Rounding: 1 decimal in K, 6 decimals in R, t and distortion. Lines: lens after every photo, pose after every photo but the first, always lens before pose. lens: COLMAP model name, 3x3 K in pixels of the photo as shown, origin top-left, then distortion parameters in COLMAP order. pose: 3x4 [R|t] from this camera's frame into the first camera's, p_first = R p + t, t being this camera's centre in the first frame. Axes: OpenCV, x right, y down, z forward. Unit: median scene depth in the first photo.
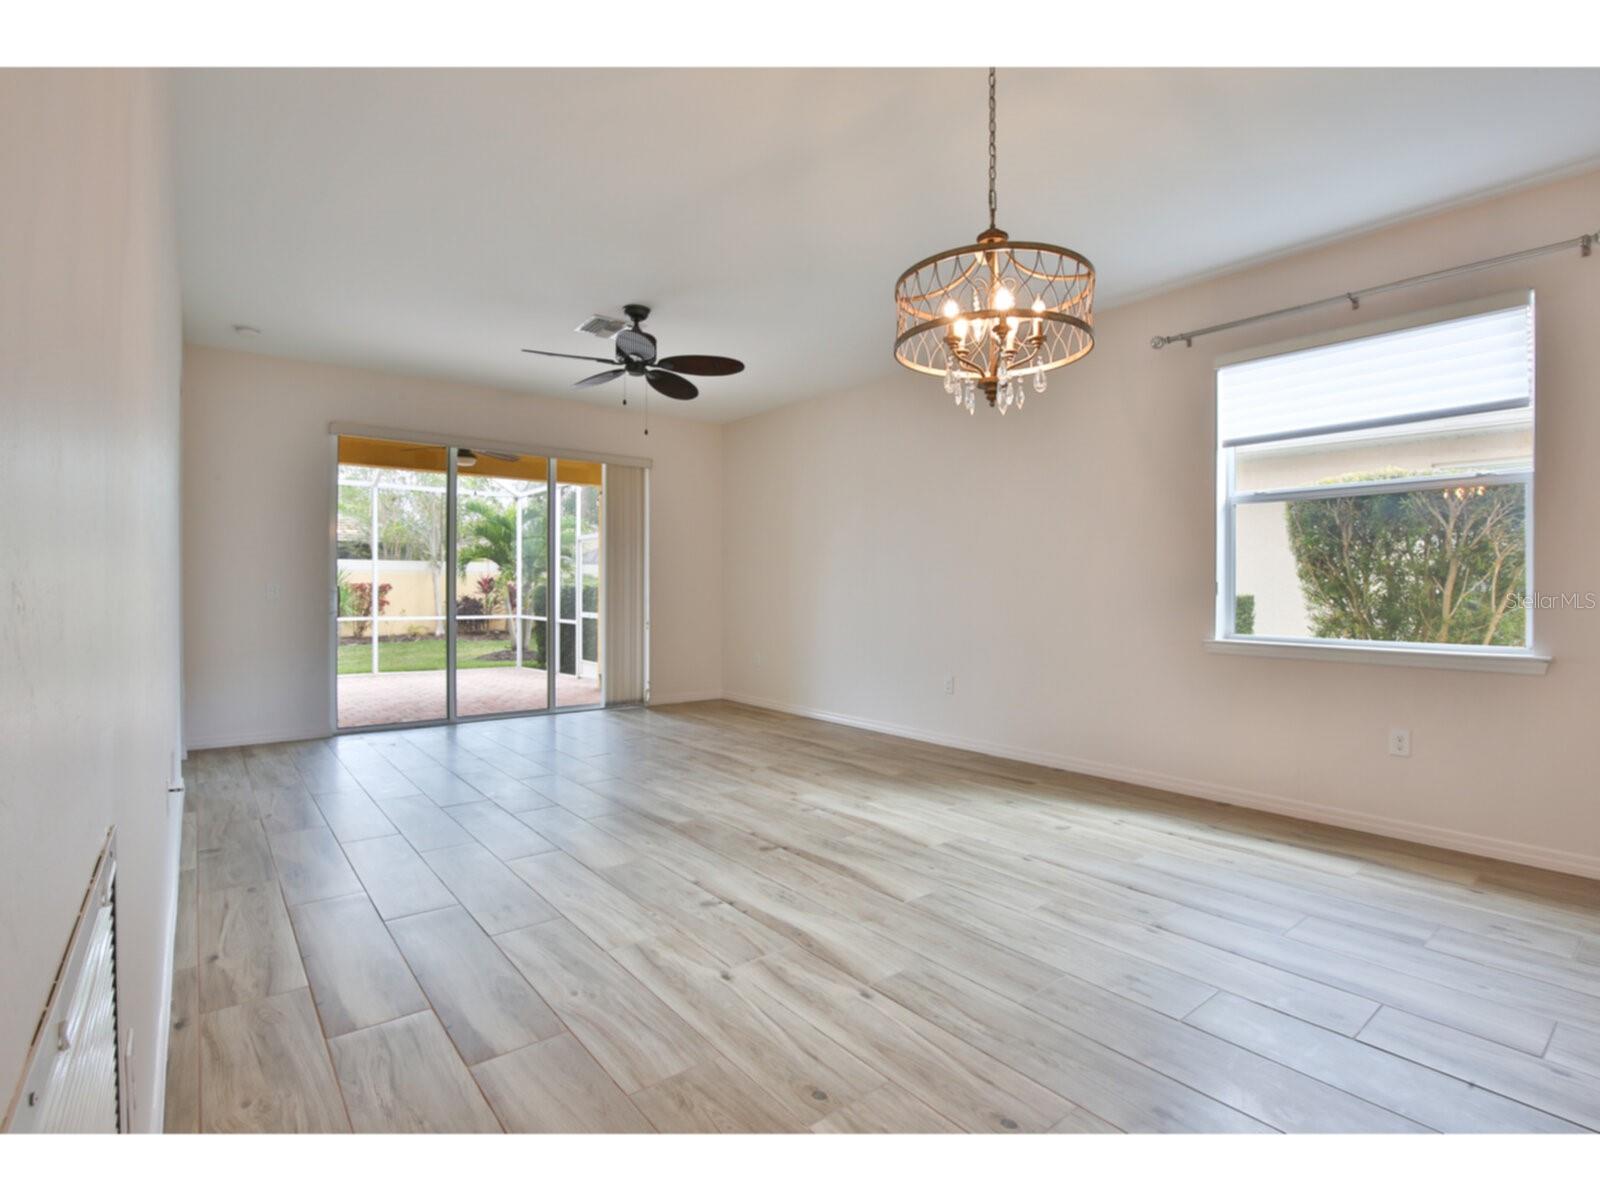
lens RADIAL K [[772.5, 0, 800.4], [0, 772.5, 592.6], [0, 0, 1]] dist [-0.020076, 0.006944]
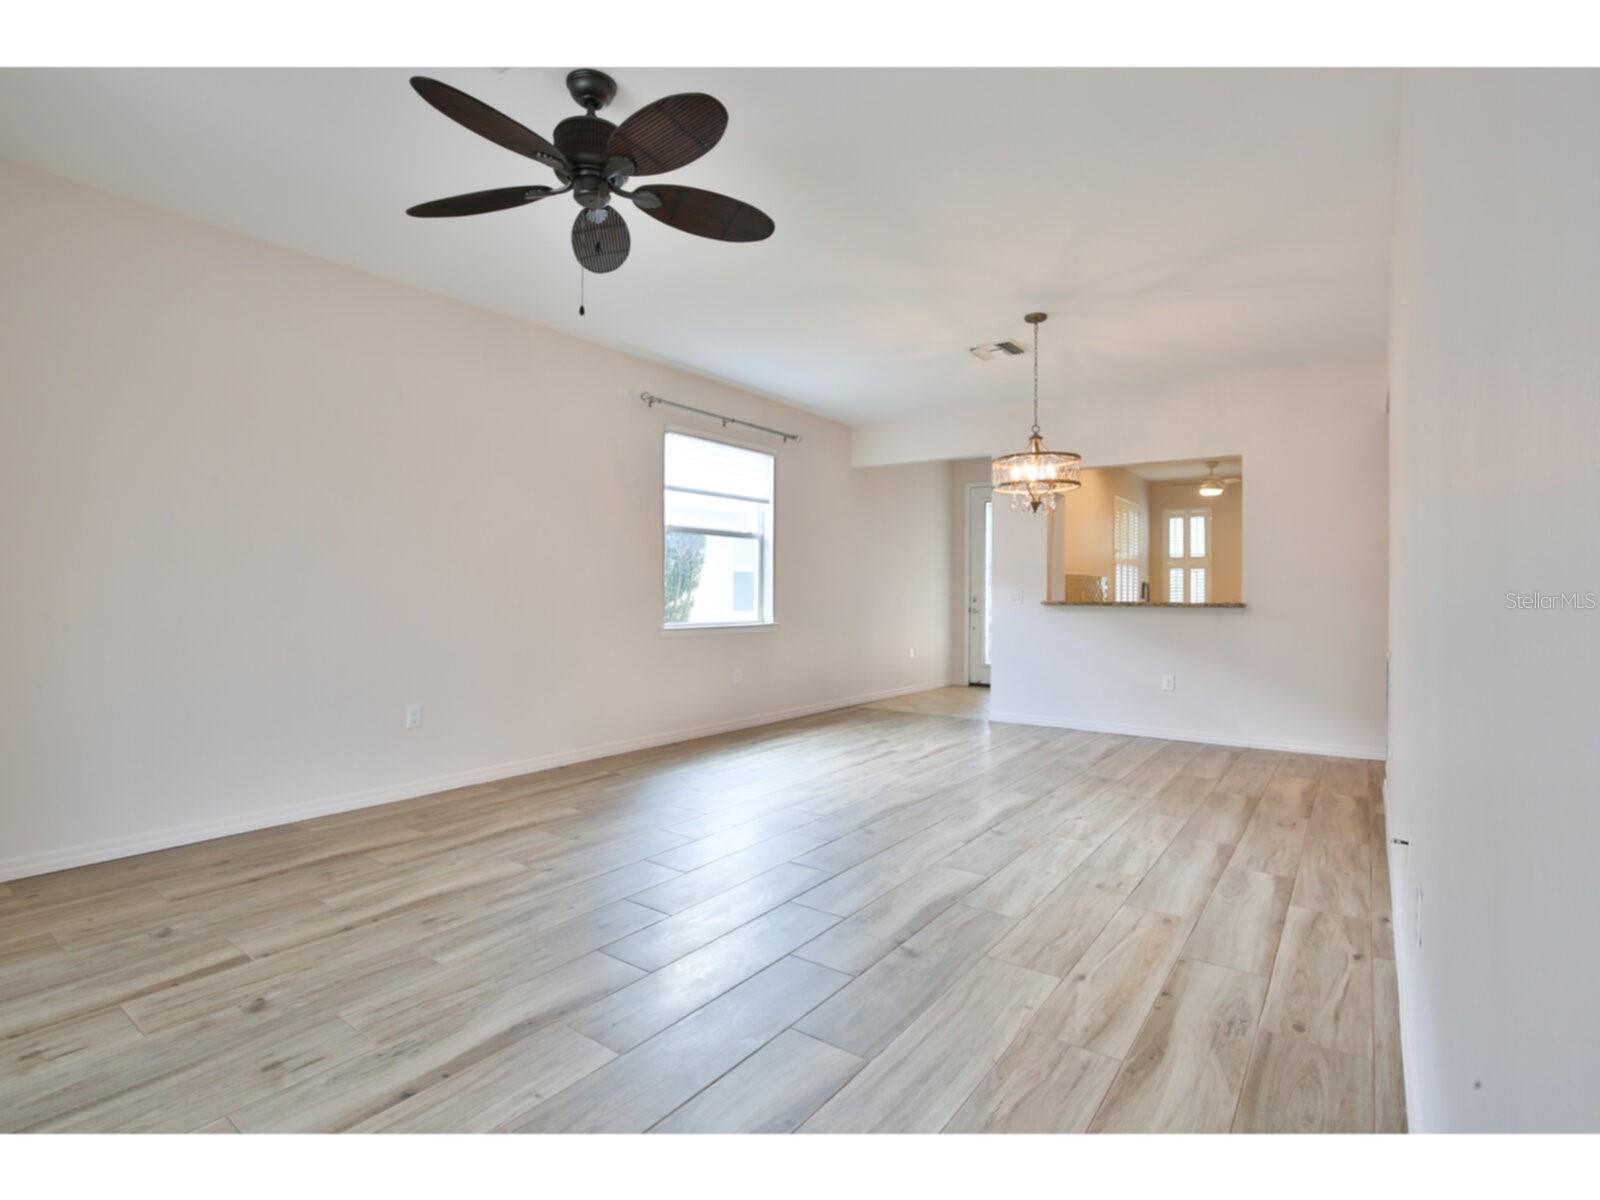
lens RADIAL K [[772.5, 0, 829.4], [0, 772.5, 588.3], [0, 0, 1]] dist [-0.020076, 0.006944]
pose [[-0.286014, 0.000439, 0.958225, -1.255304], [-0.000530, 1.000000, -0.000616, -0.012512], [-0.958225, -0.000684, -0.286014, 1.599261]]
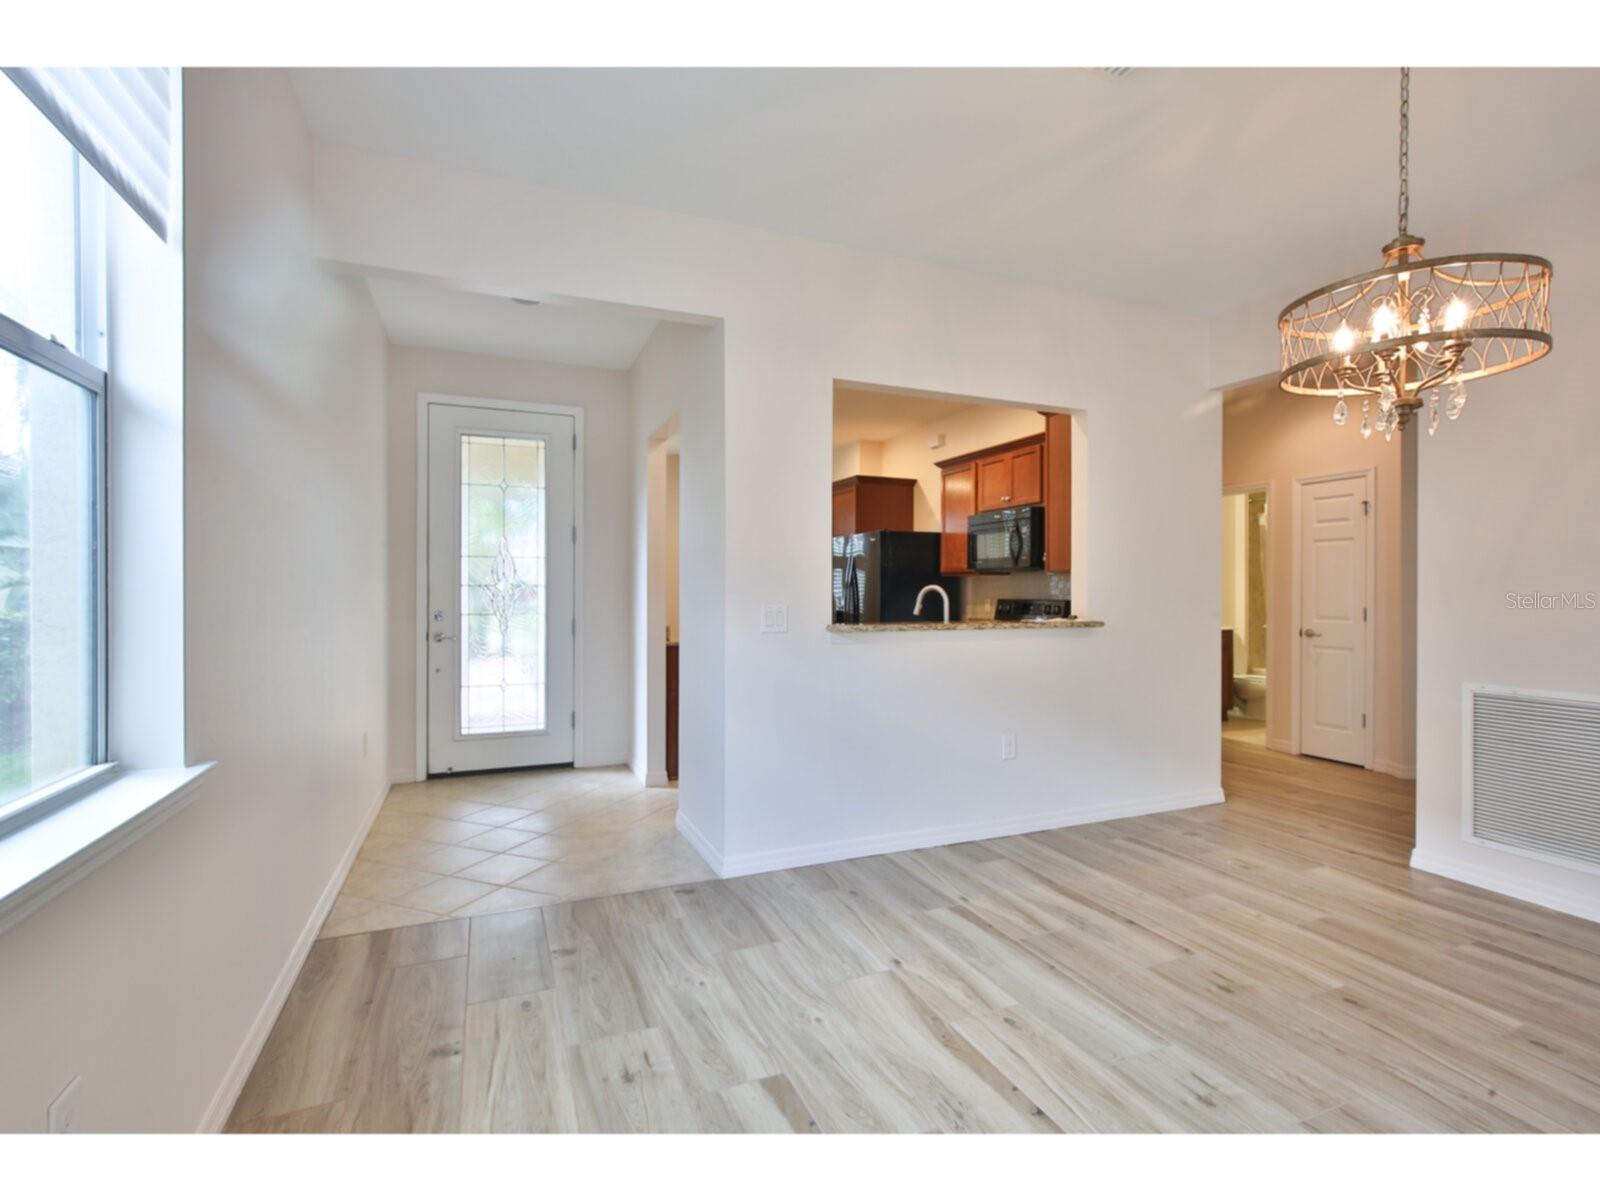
lens RADIAL K [[772.5, 0, 795.5], [0, 772.5, 606.6], [0, 0, 1]] dist [-0.020076, 0.006944]
pose [[-0.951730, -0.007476, 0.306846, 0.459759], [-0.003663, 0.999909, 0.013000, -0.014032], [-0.306915, 0.011249, -0.951671, 1.466244]]
